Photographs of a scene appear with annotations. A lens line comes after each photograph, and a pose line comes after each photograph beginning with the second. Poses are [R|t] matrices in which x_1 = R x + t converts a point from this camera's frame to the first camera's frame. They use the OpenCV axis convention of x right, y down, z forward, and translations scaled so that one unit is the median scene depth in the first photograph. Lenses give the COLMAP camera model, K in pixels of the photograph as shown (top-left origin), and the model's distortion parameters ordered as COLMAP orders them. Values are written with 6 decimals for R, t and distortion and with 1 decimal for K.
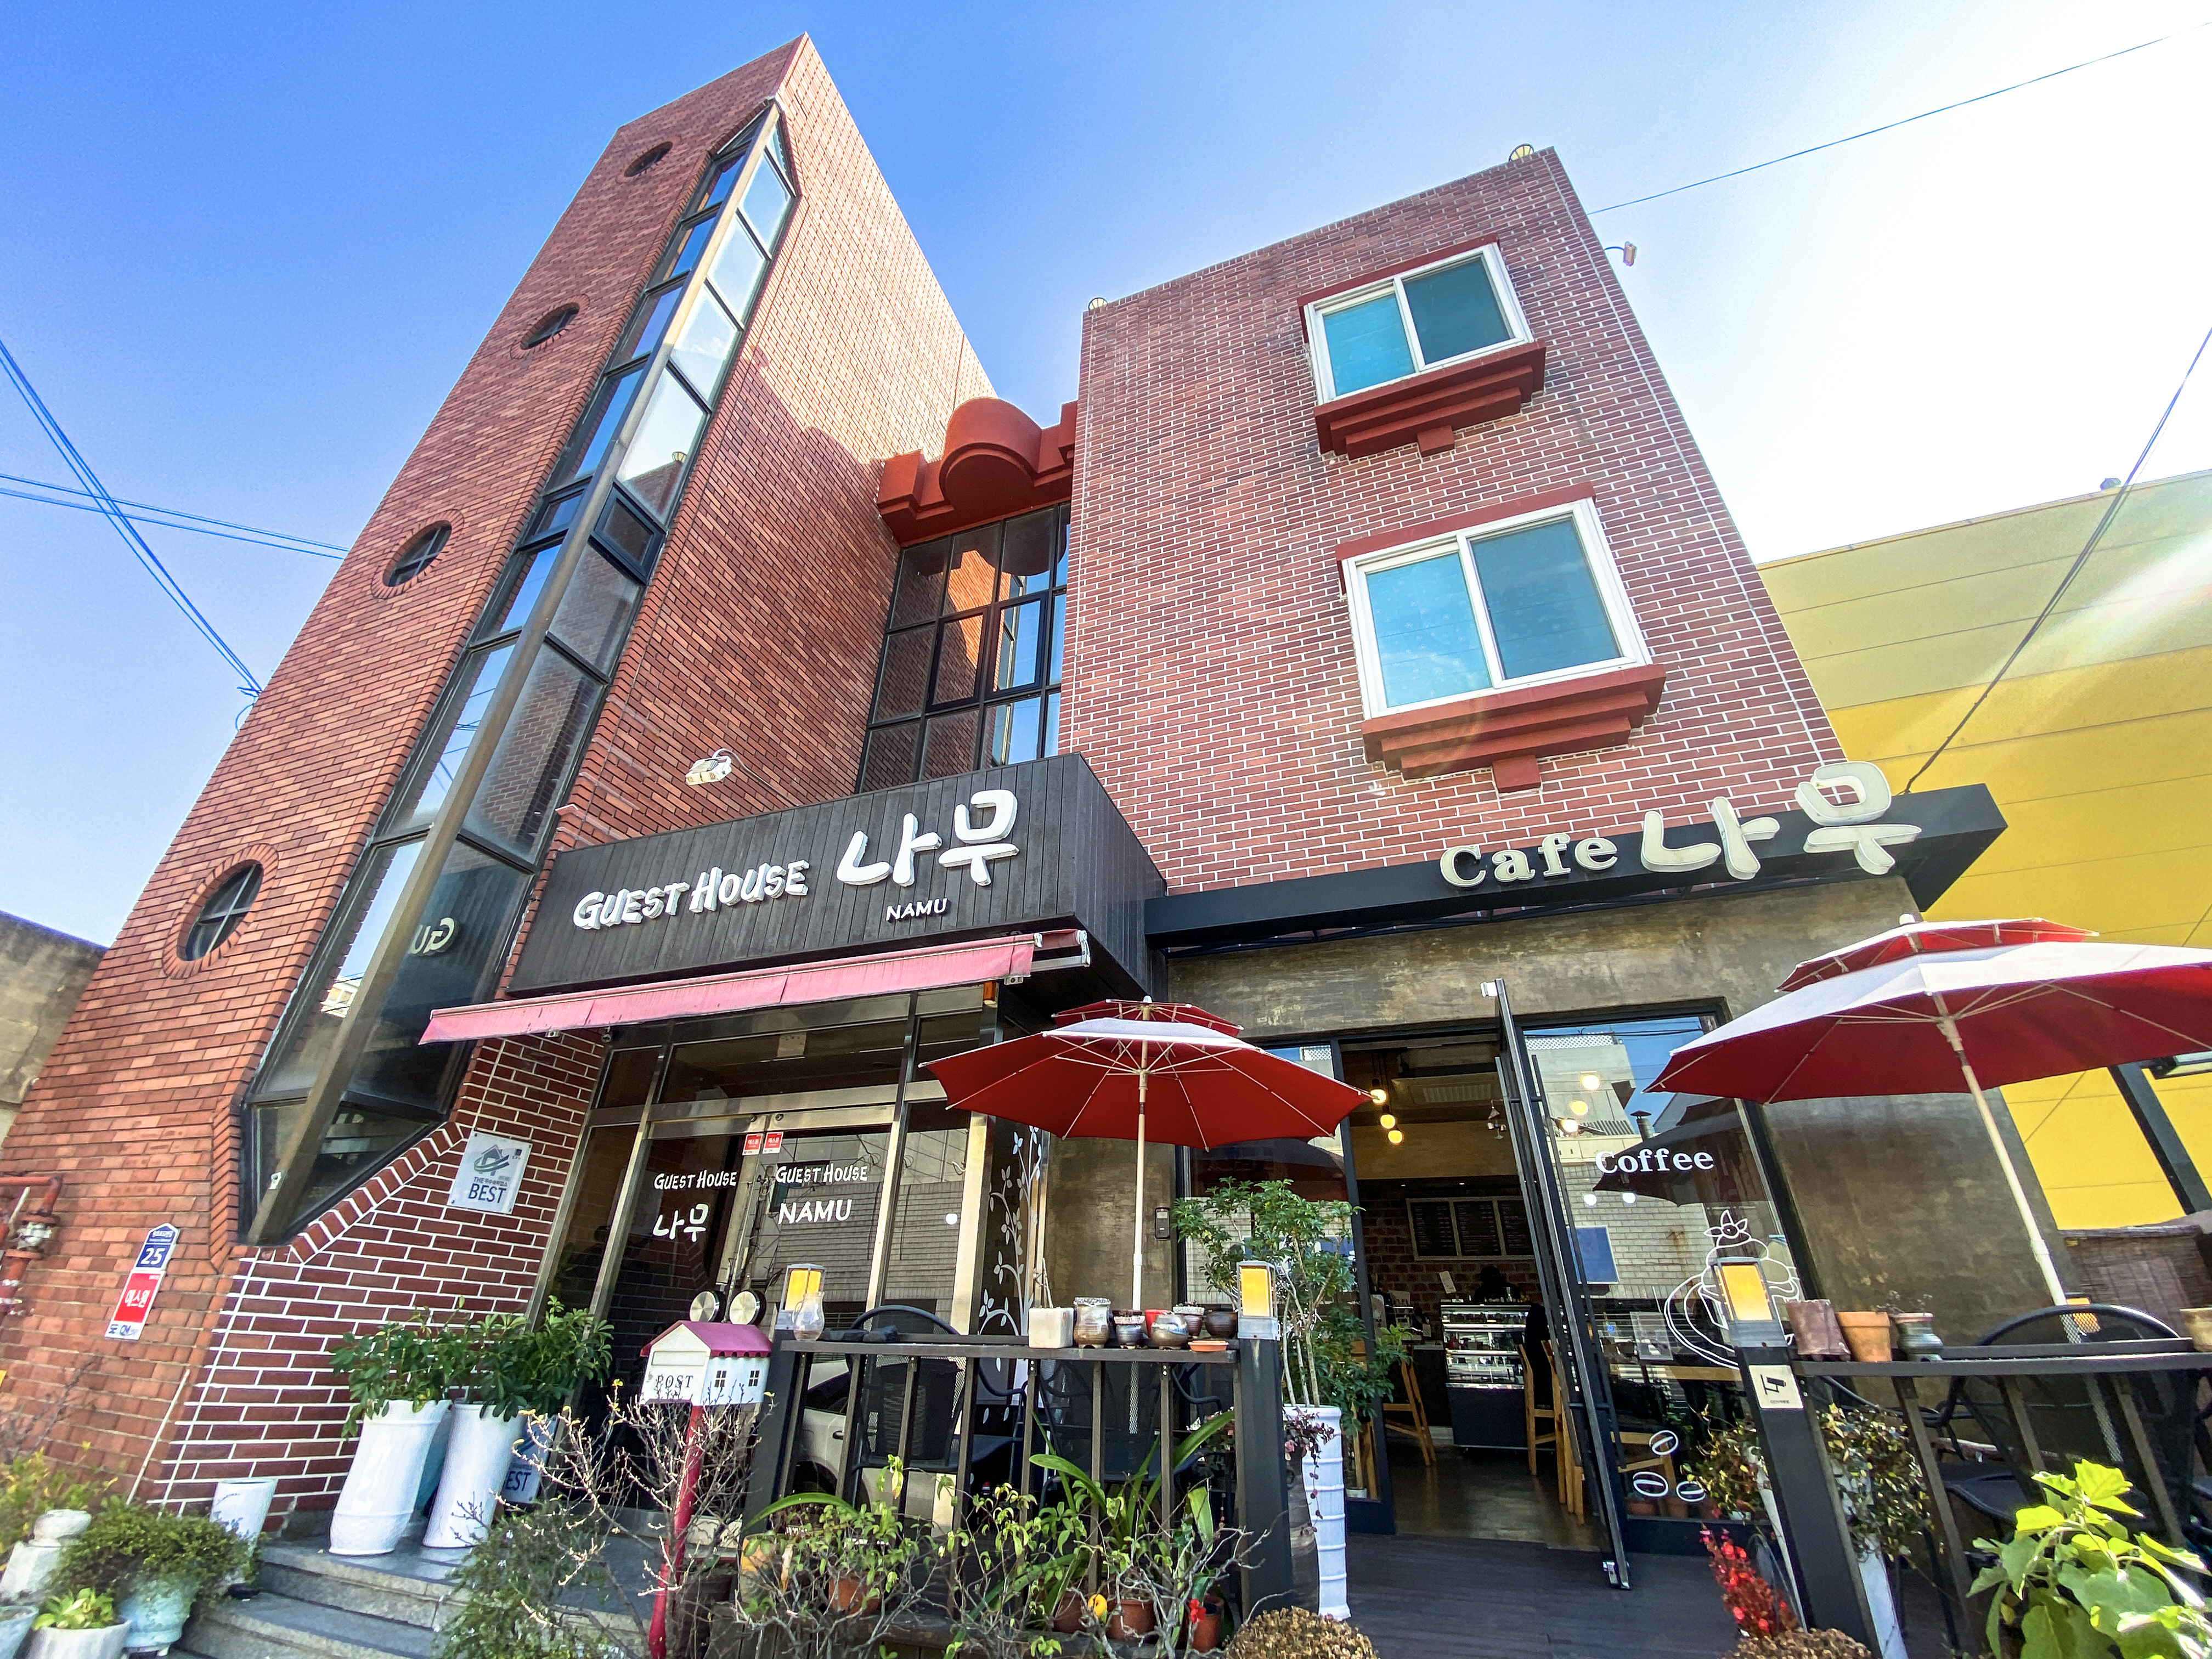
lens RADIAL K [[901.6, 0, 1106.0], [0, 901.6, 829.5], [0, 0, 1]] dist [0.001962, -0.007578]
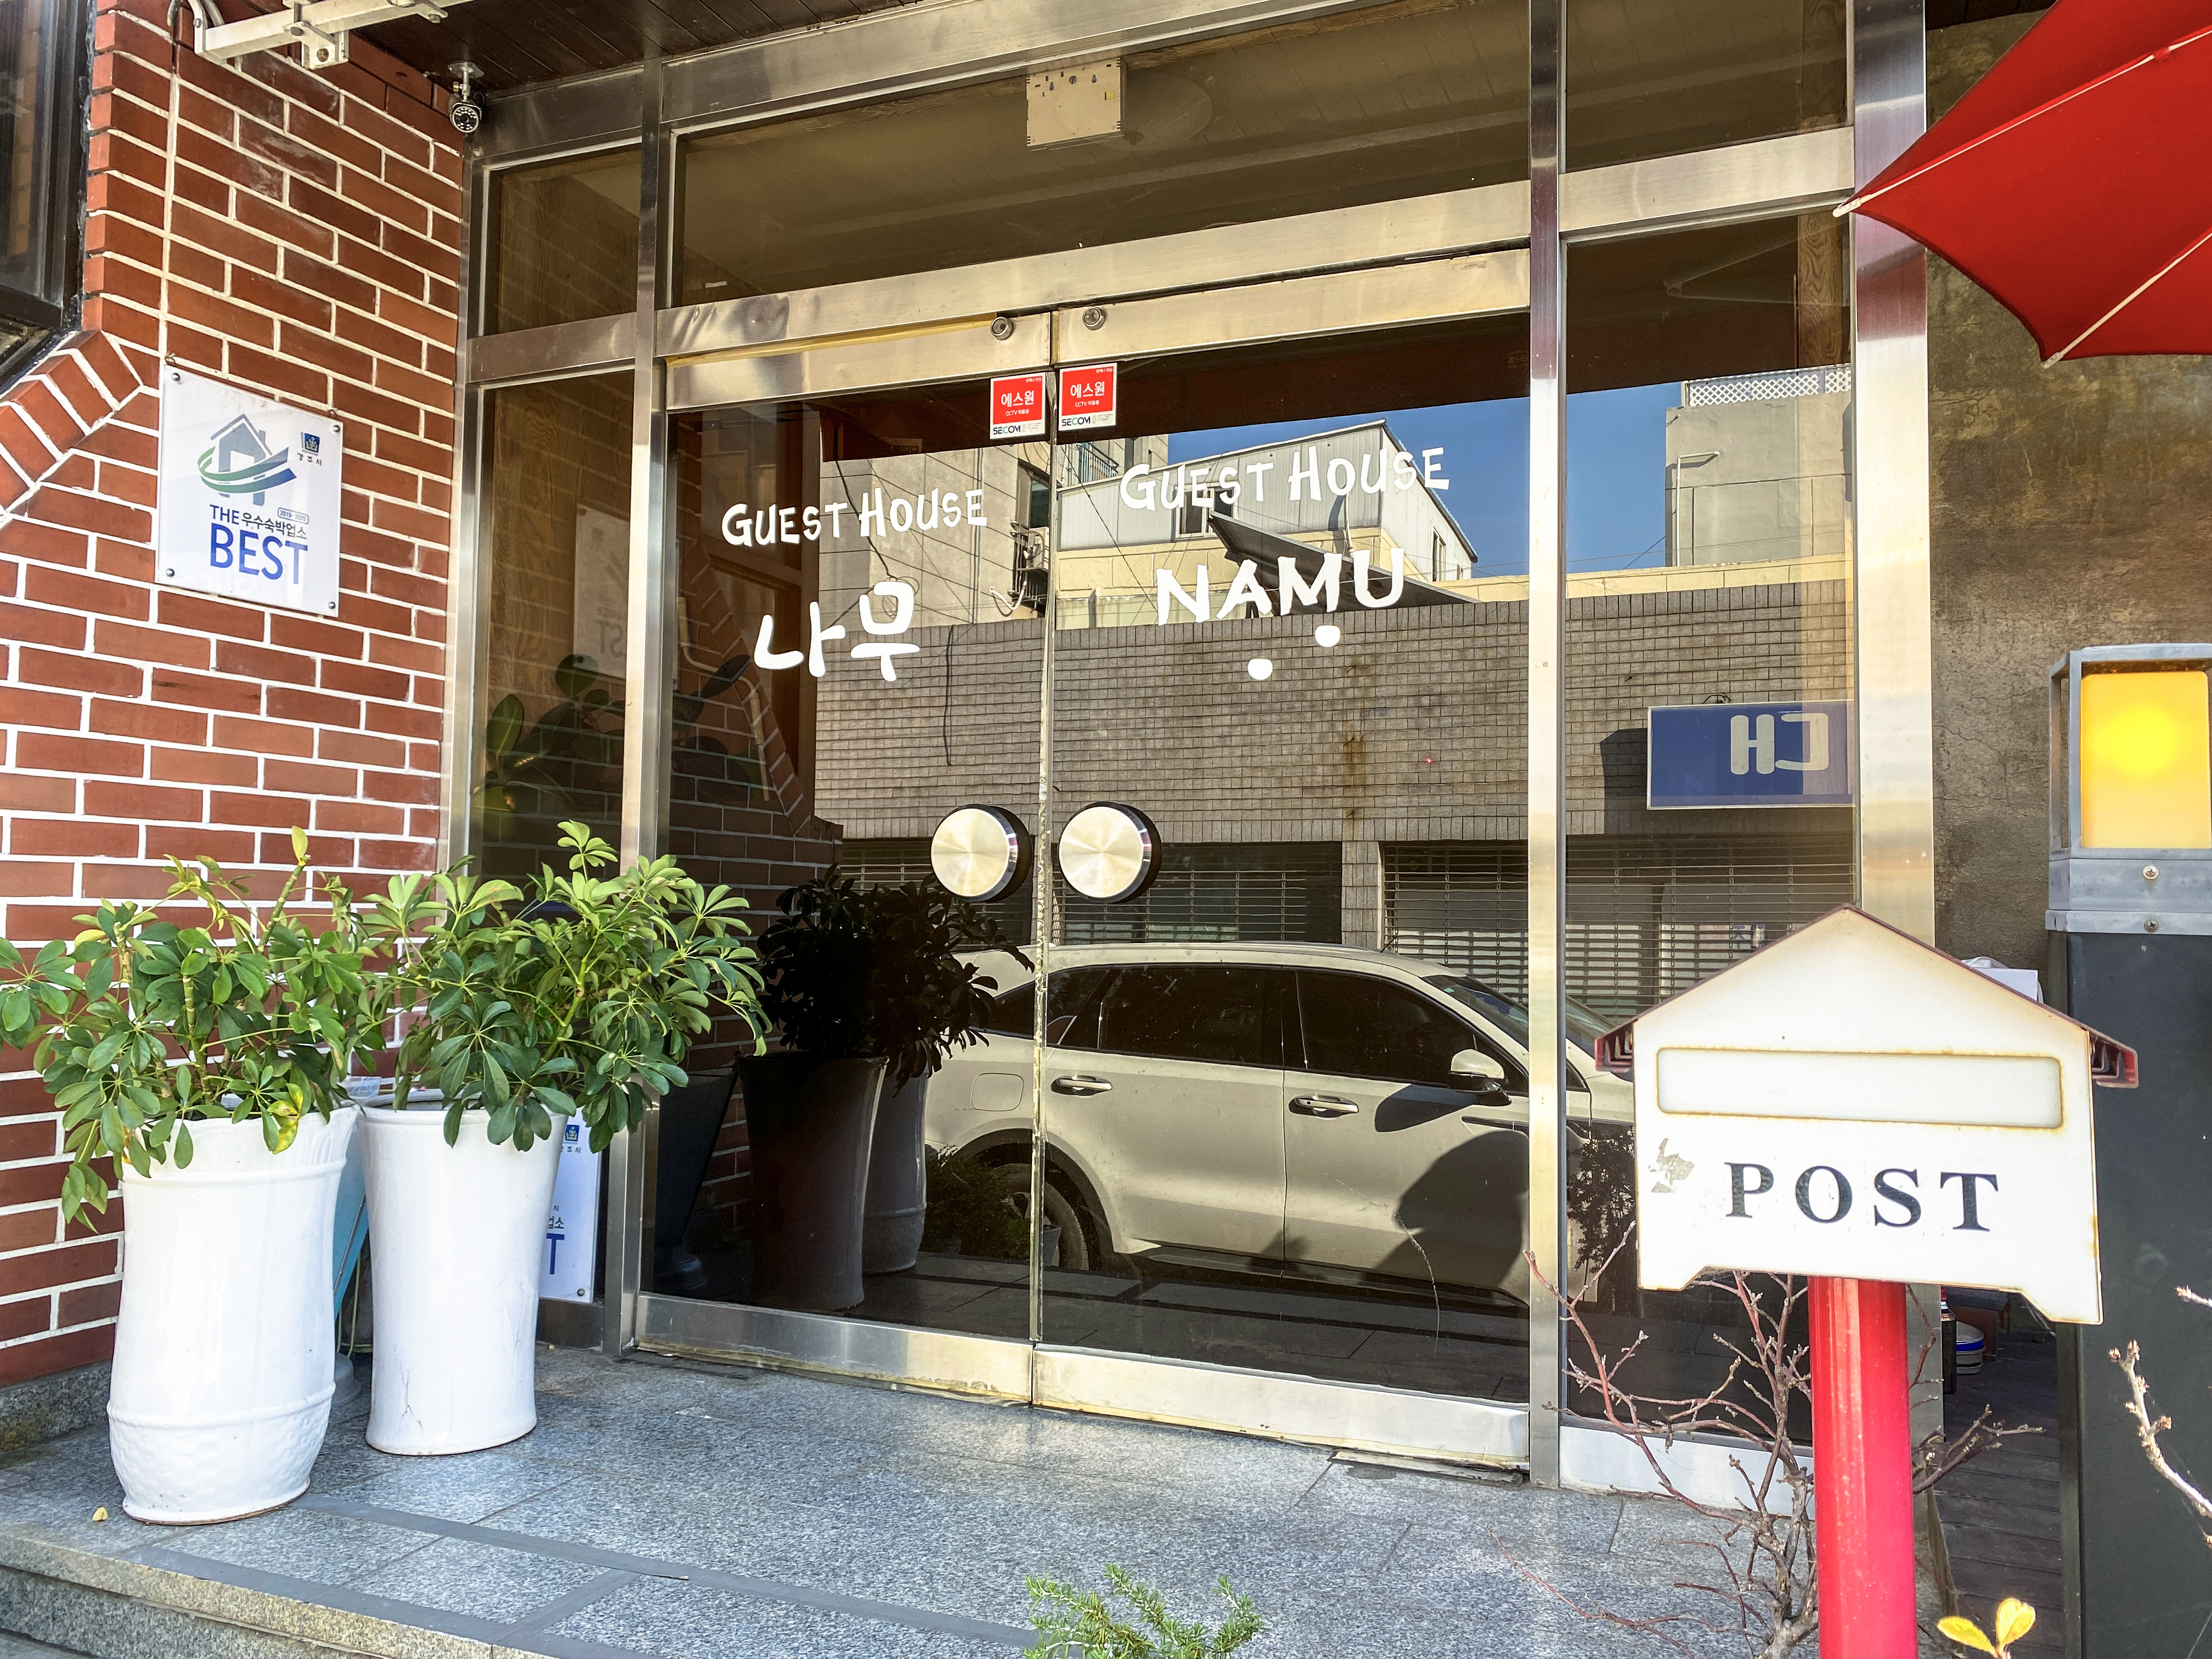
lens RADIAL K [[1739.7, 0, 1150.8], [0, 1739.7, 820.3], [0, 0, 1]] dist [0.012814, -0.001096]
pose [[0.999317, -0.006089, -0.036448, -0.330600], [0.022014, 0.890297, 0.454848, 0.202647], [0.029680, -0.455339, 0.889823, 0.384607]]
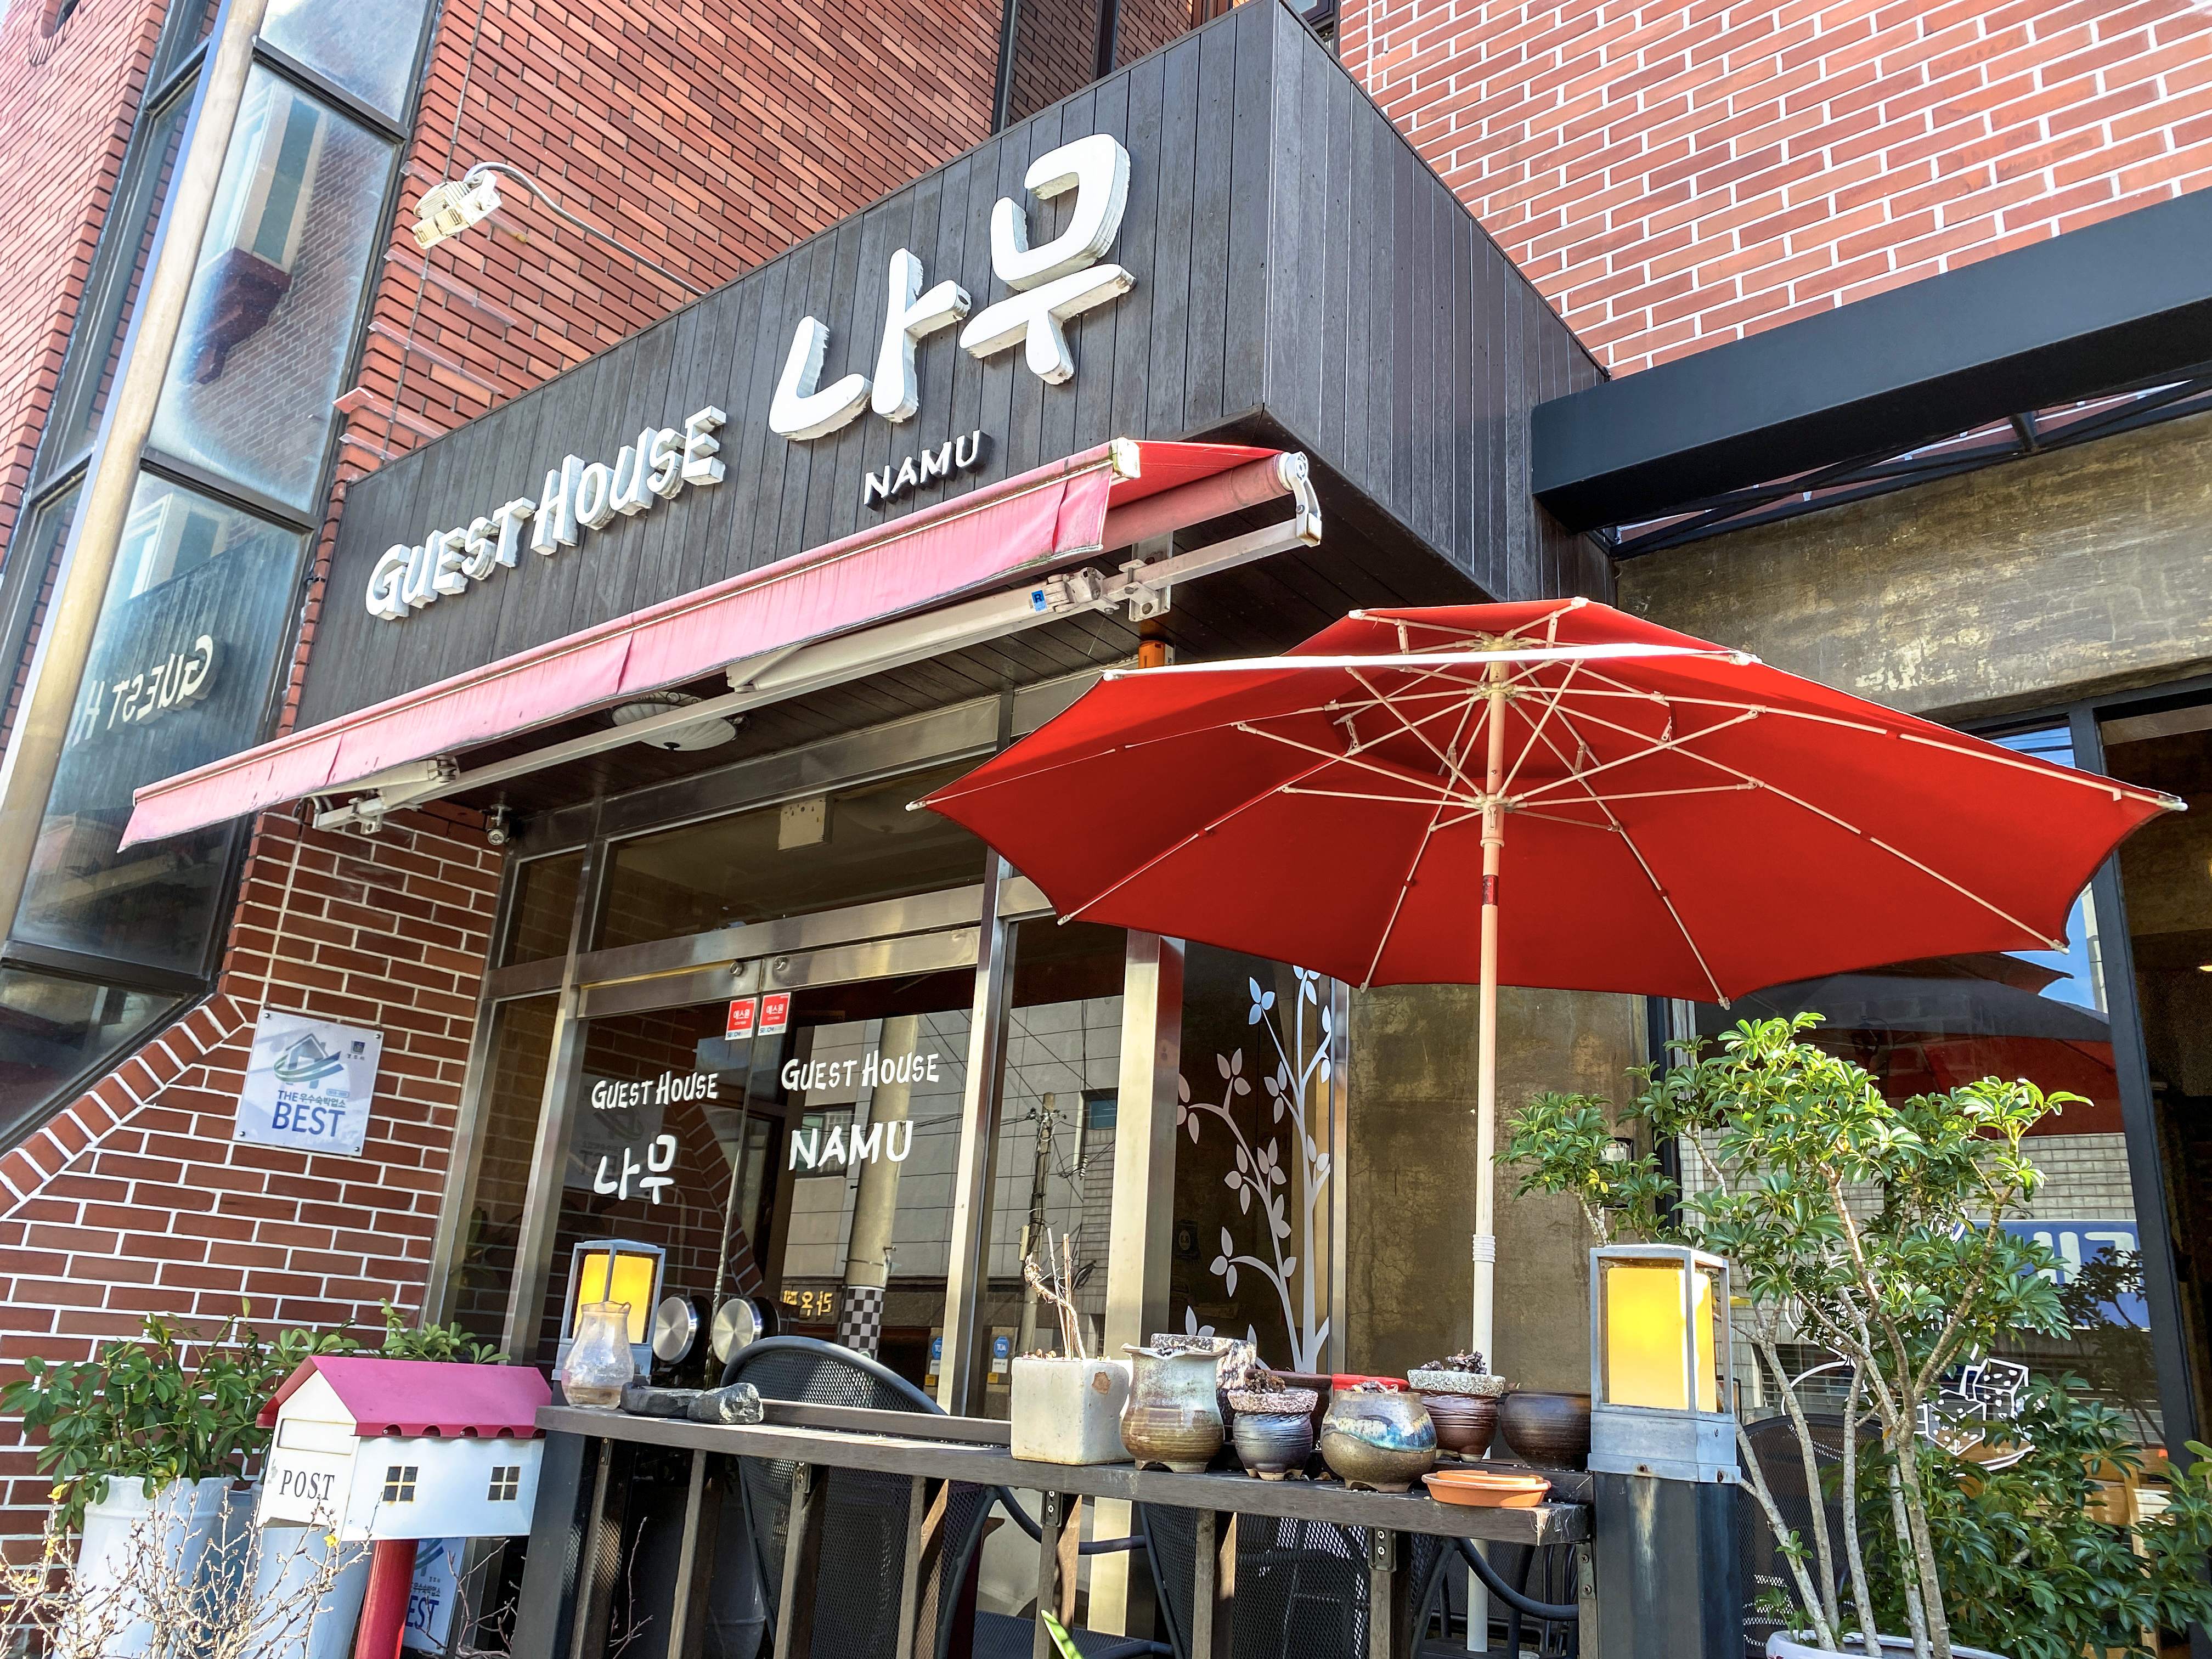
lens RADIAL K [[1721.2, 0, 1062.7], [0, 1721.2, 804.8], [0, 0, 1]] dist [0.043384, -0.006675]
pose [[0.943230, -0.065088, -0.325699, 0.090636], [0.124911, 0.978136, 0.166272, 0.101900], [0.307756, -0.197516, 0.930738, 0.204354]]
